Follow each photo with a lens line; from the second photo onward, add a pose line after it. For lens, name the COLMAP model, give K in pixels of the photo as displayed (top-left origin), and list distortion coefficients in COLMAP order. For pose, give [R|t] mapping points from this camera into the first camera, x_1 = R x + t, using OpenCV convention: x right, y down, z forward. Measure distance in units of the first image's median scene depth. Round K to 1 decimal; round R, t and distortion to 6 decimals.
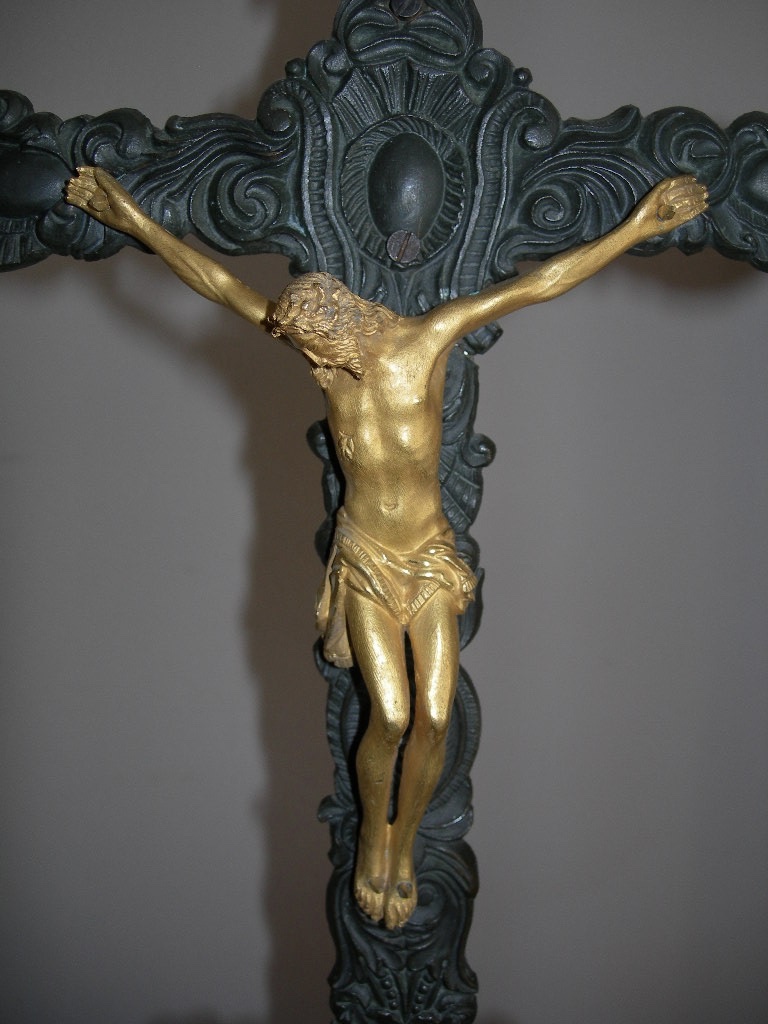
lens RADIAL K [[1127.1, 0, 389.4], [0, 1127.1, 511.9], [0, 0, 1]] dist [-0.139261, 0.000000]
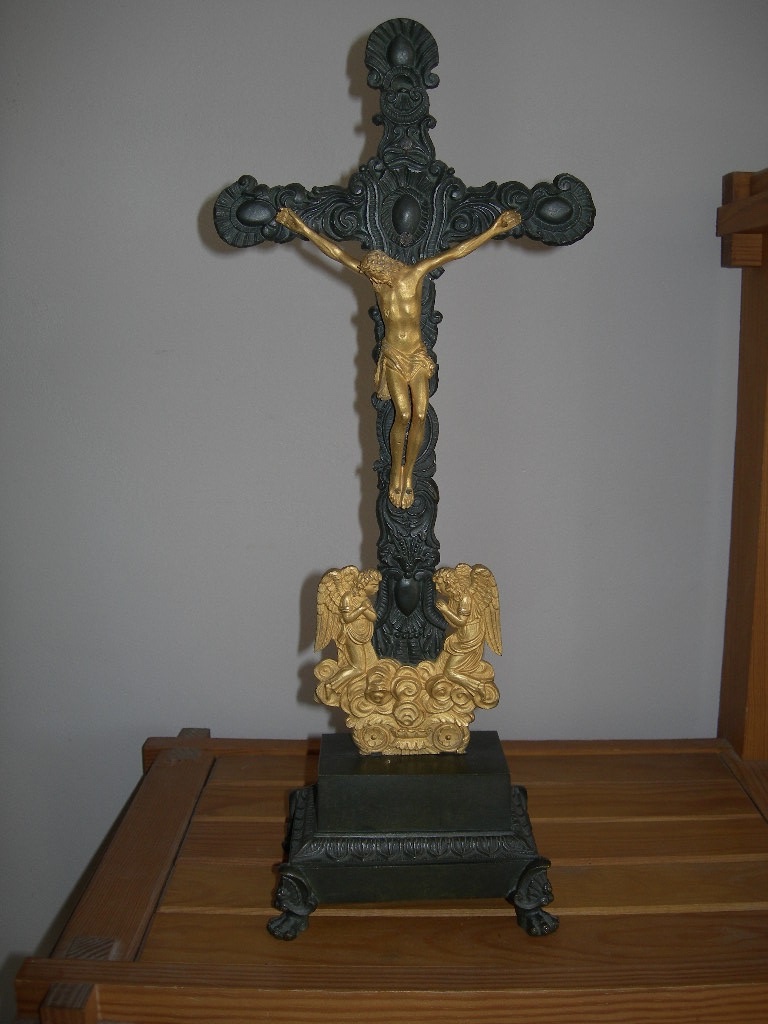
lens RADIAL K [[1127.1, 0, 386.2], [0, 1127.1, 511.5], [0, 0, 1]] dist [-0.139261, 0.000000]
pose [[0.999743, -0.014478, 0.017447, -0.087776], [0.013694, 0.998928, 0.044226, 0.284186], [-0.018068, -0.043976, 0.998869, -1.632757]]
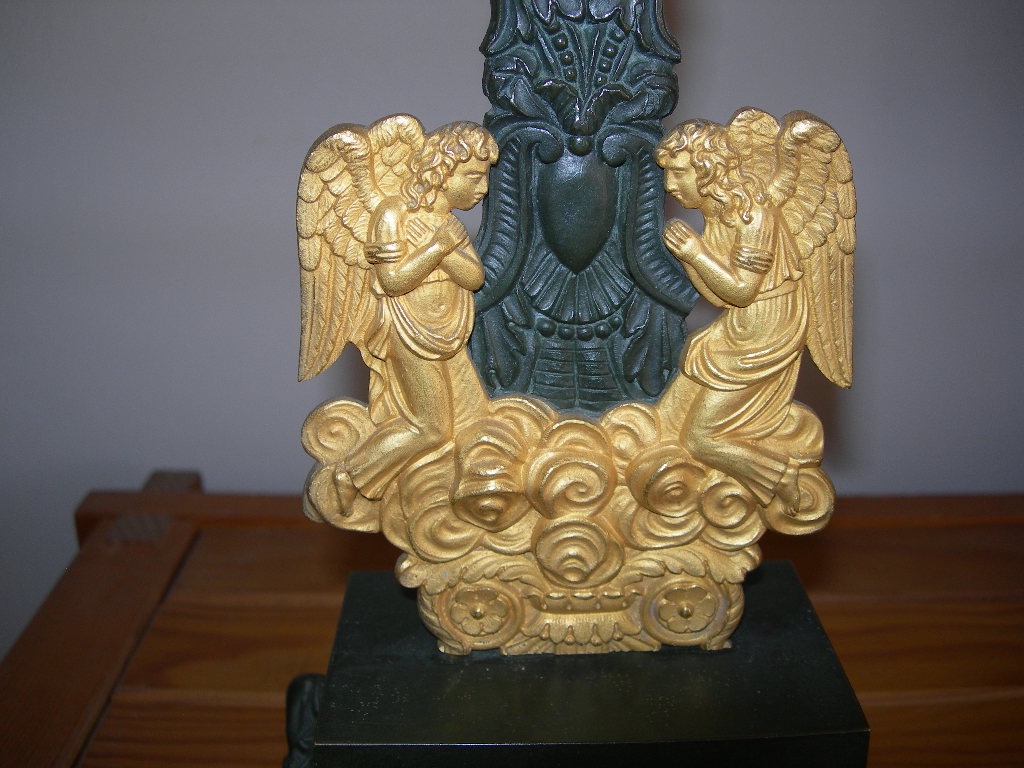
lens RADIAL K [[1127.1, 0, 503.7], [0, 1127.1, 376.1], [0, 0, 1]] dist [-0.139261, 0.000000]
pose [[0.999767, -0.020608, 0.006433, -0.057535], [0.018566, 0.972780, 0.230984, 0.537718], [-0.011018, -0.230811, 0.972936, 0.236698]]
